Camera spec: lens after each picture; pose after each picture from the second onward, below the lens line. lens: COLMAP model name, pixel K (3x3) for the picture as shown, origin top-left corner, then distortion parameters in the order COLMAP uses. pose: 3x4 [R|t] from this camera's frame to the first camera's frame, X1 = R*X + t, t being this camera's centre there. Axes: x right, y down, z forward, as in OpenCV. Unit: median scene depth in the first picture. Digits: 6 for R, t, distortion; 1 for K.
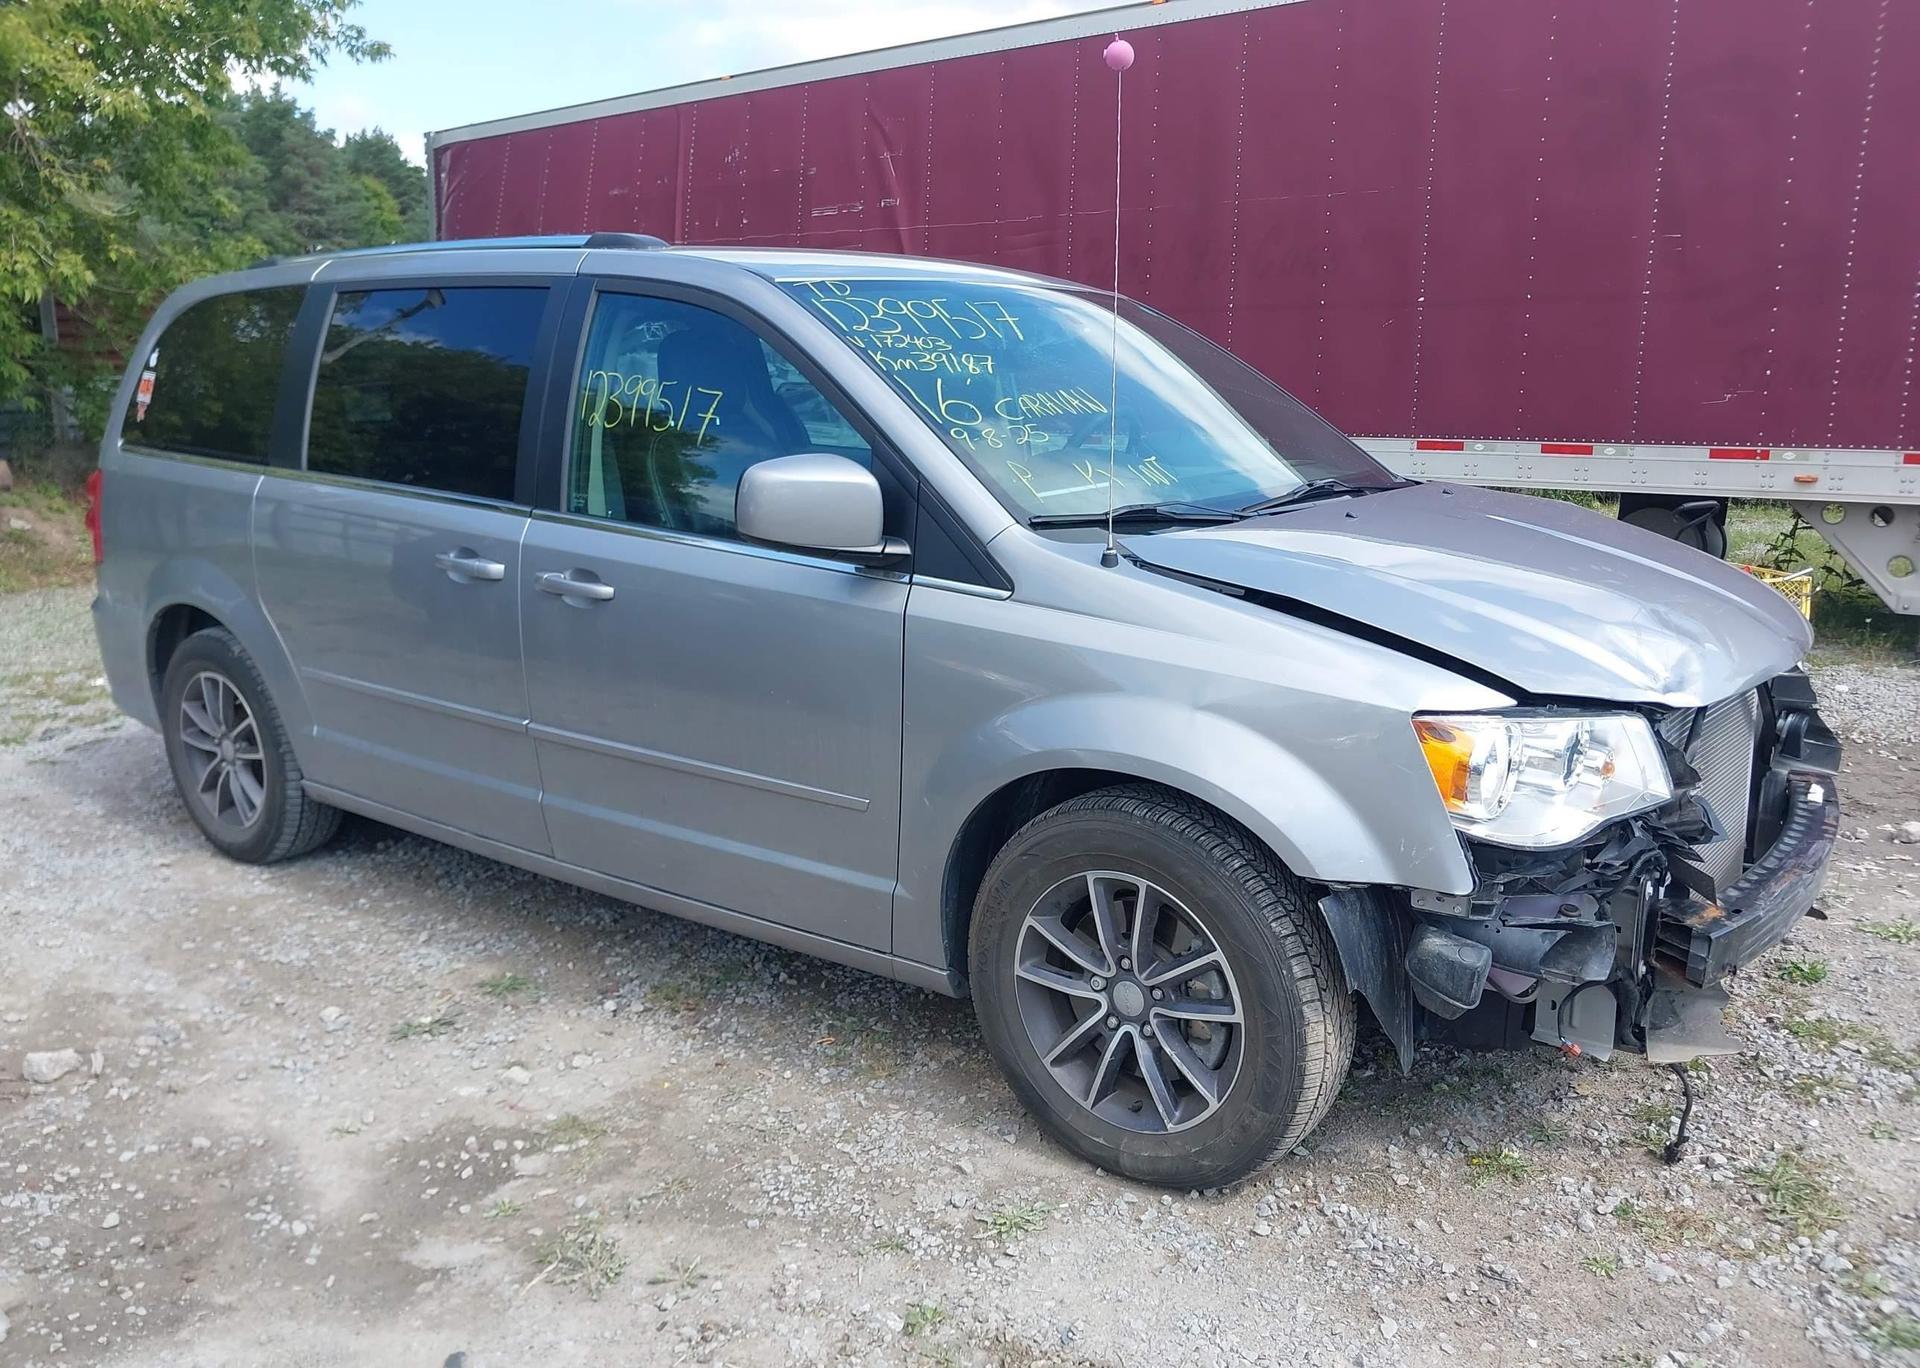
lens RADIAL K [[1571.5, 0, 999.8], [0, 1571.5, 685.8], [0, 0, 1]] dist [-0.004231, -0.008628]
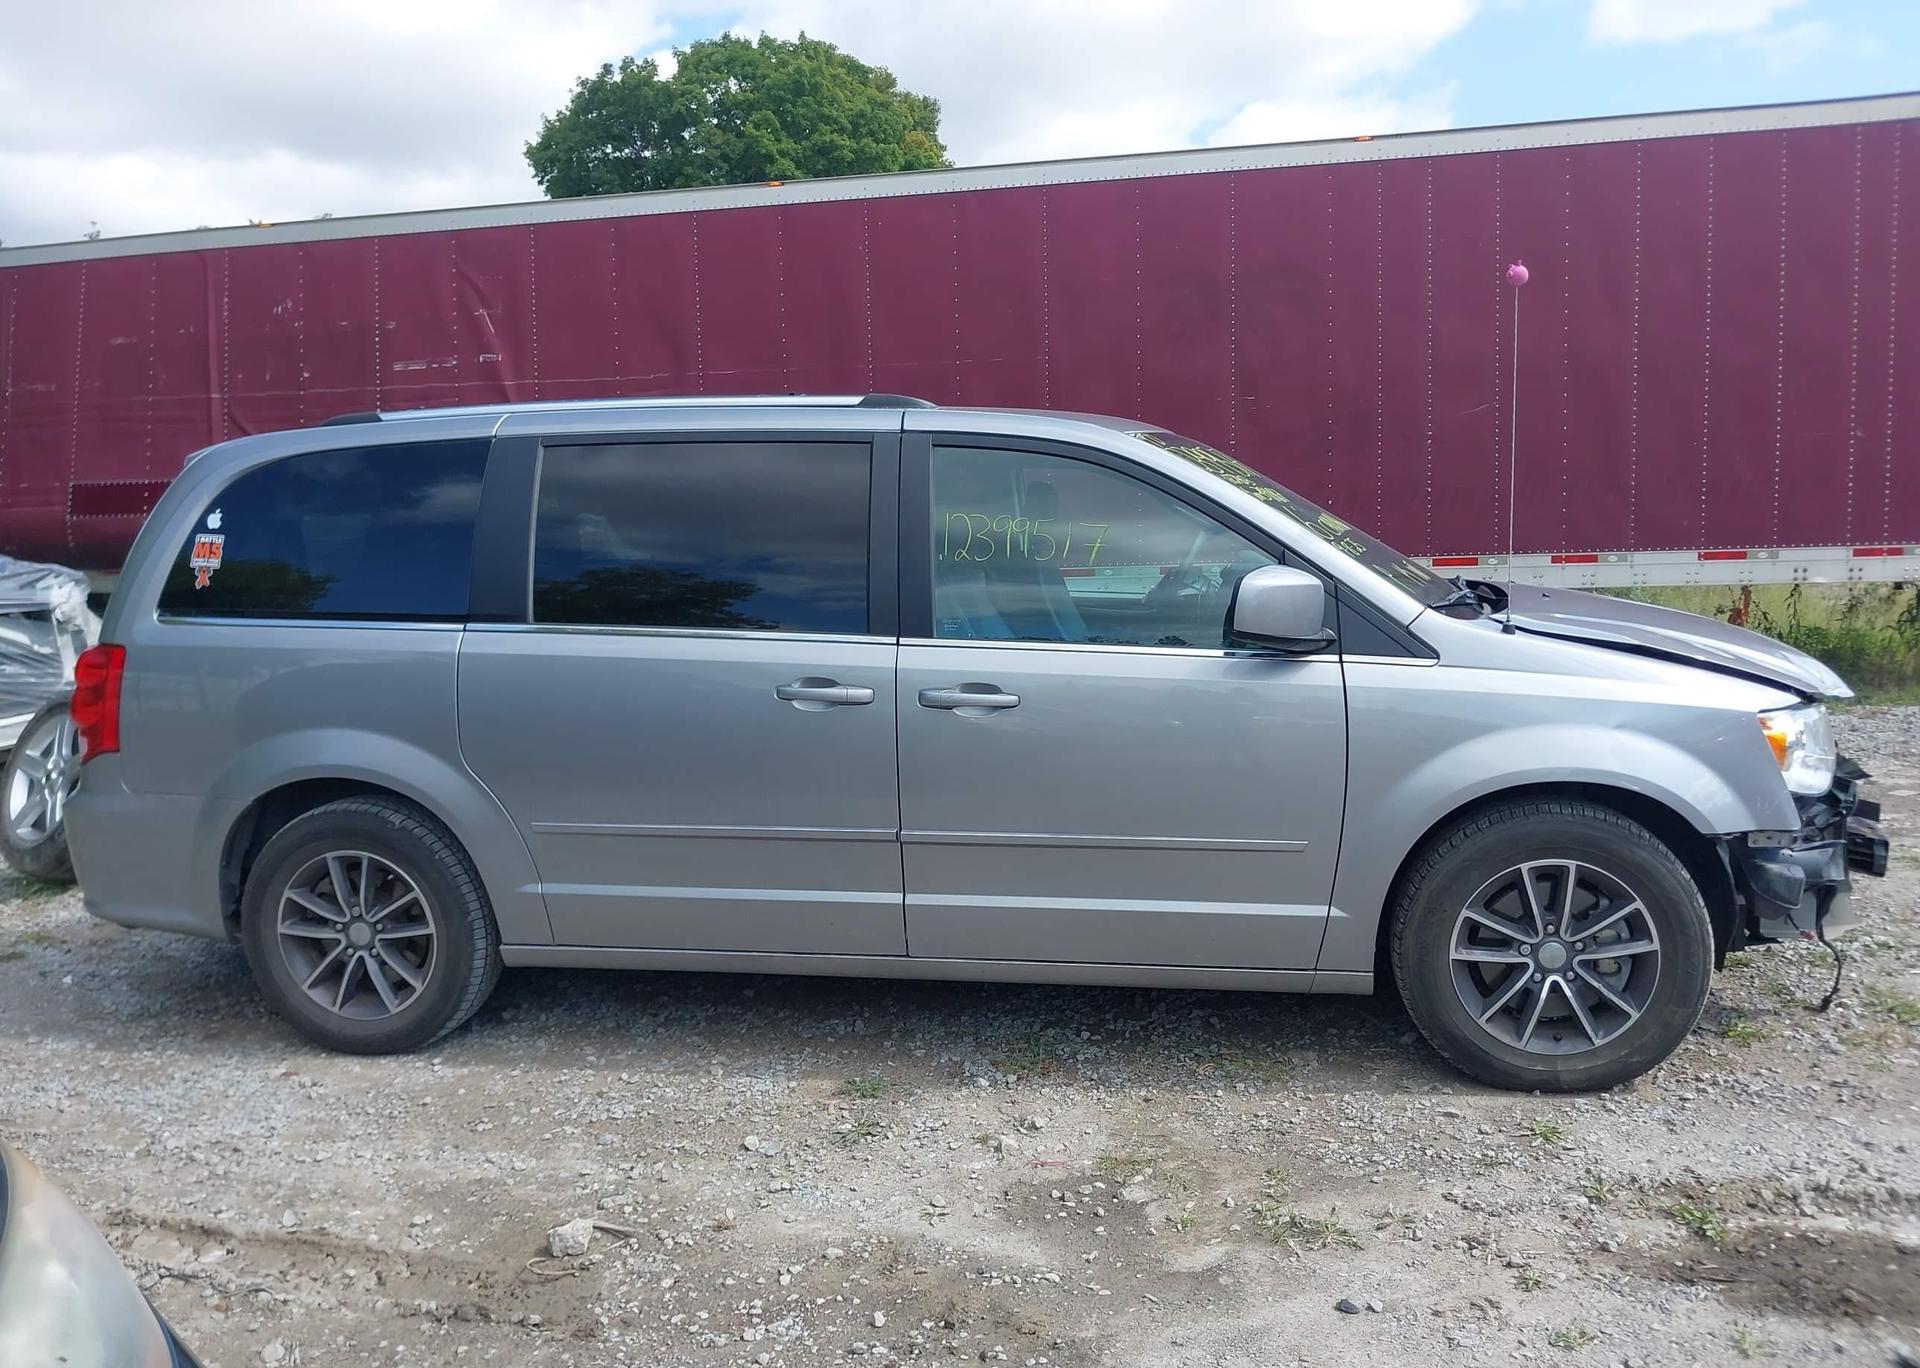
lens RADIAL K [[1570.6, 0, 1001.4], [0, 1570.6, 685.5], [0, 0, 1]] dist [-0.000881, 0.001625]
pose [[0.887355, -0.077618, 0.454506, -0.851306], [0.120093, 0.990613, -0.065292, 0.002690], [-0.445172, 0.112520, 0.888347, -0.007758]]
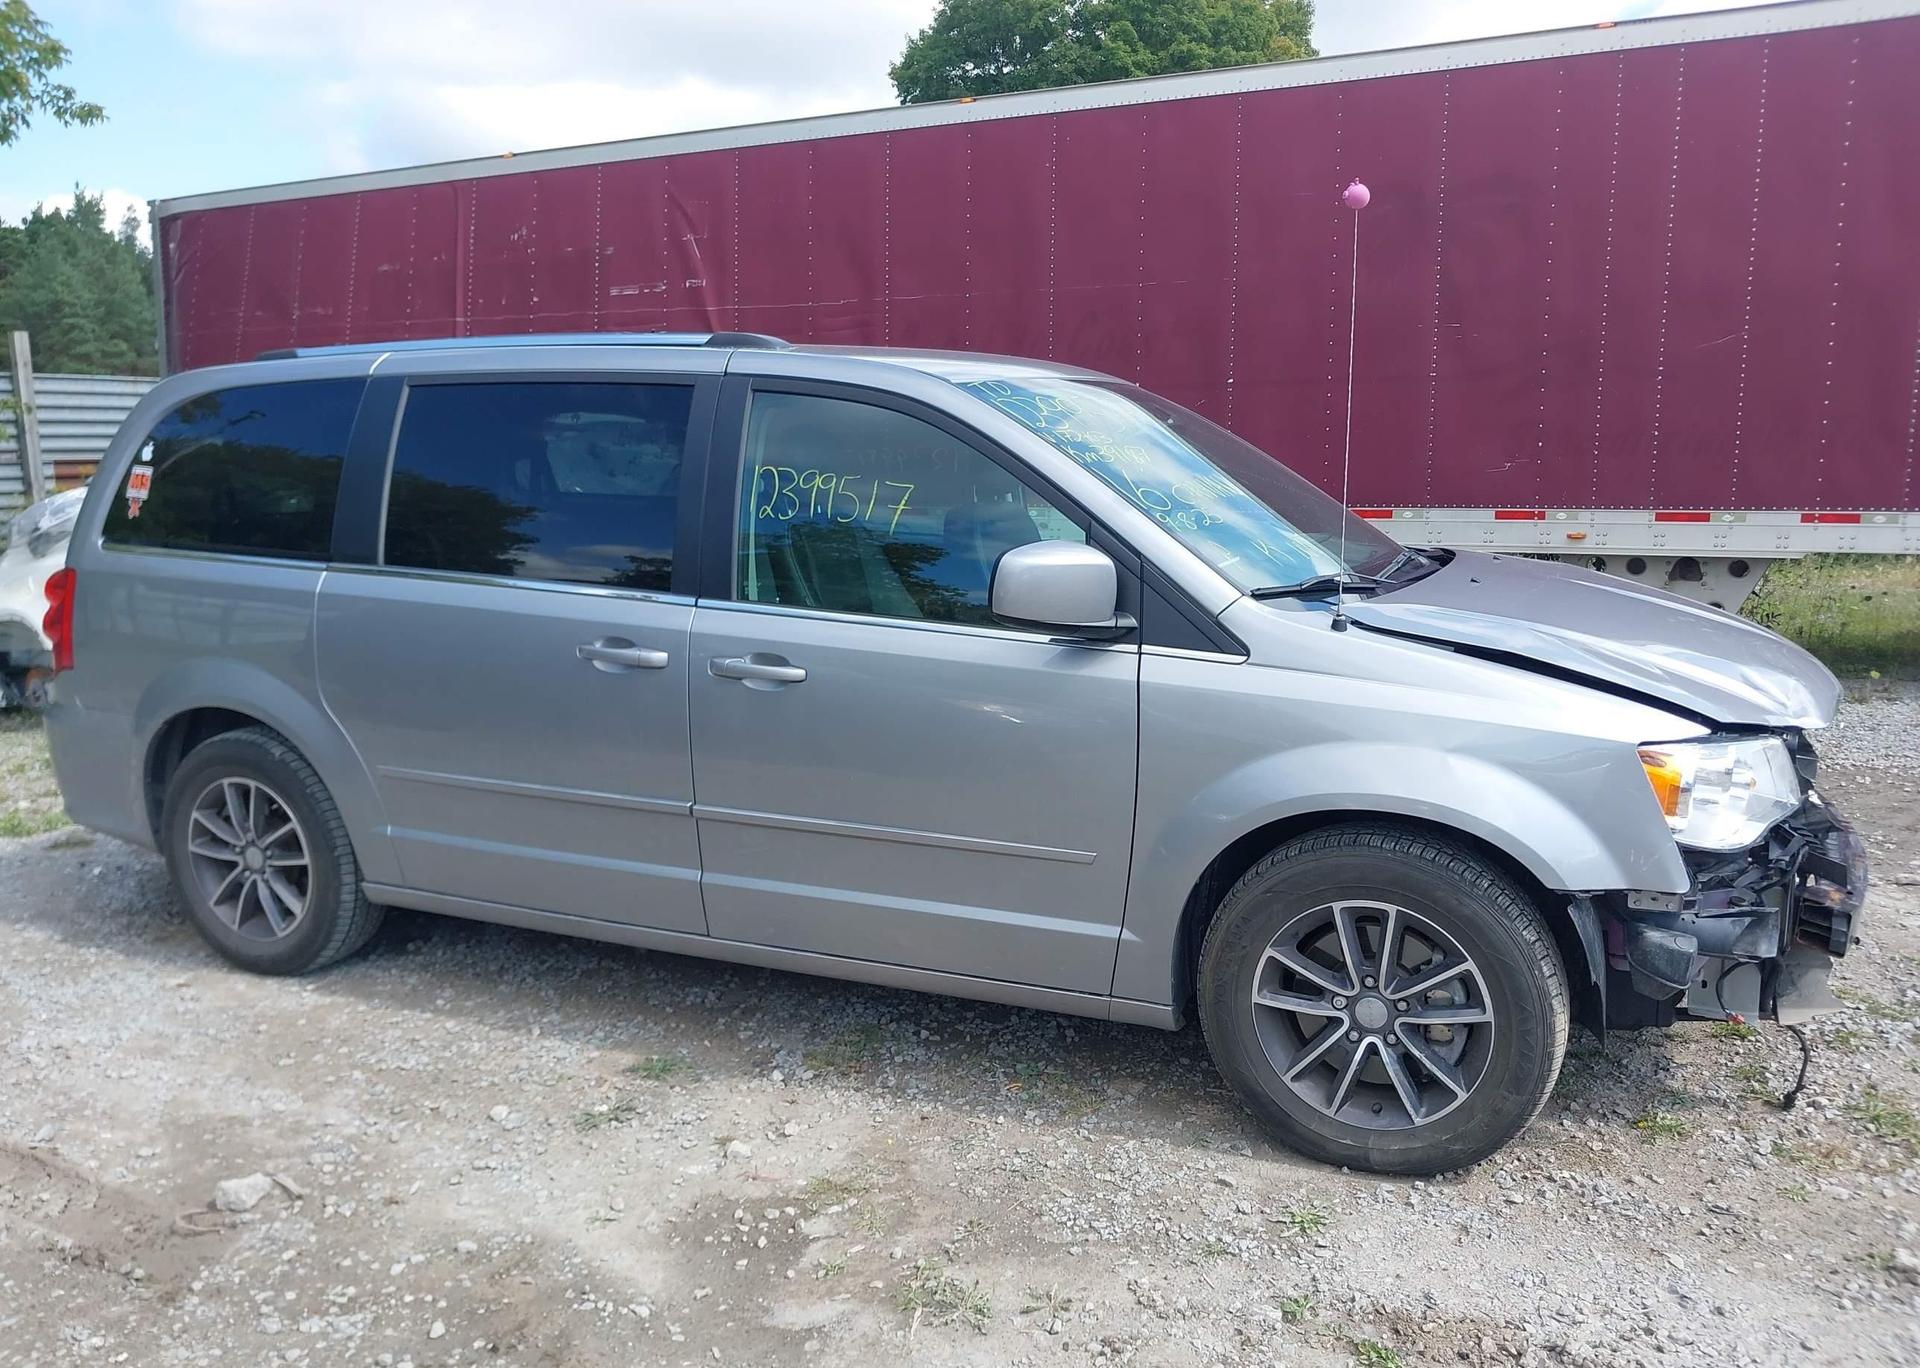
lens RADIAL K [[1571.5, 0, 999.8], [0, 1571.5, 685.8], [0, 0, 1]] dist [-0.004231, -0.008628]
pose [[0.974423, -0.043534, 0.220465, -0.384596], [0.052764, 0.997953, -0.036148, -0.008026], [-0.218440, 0.046856, 0.974725, -0.053601]]
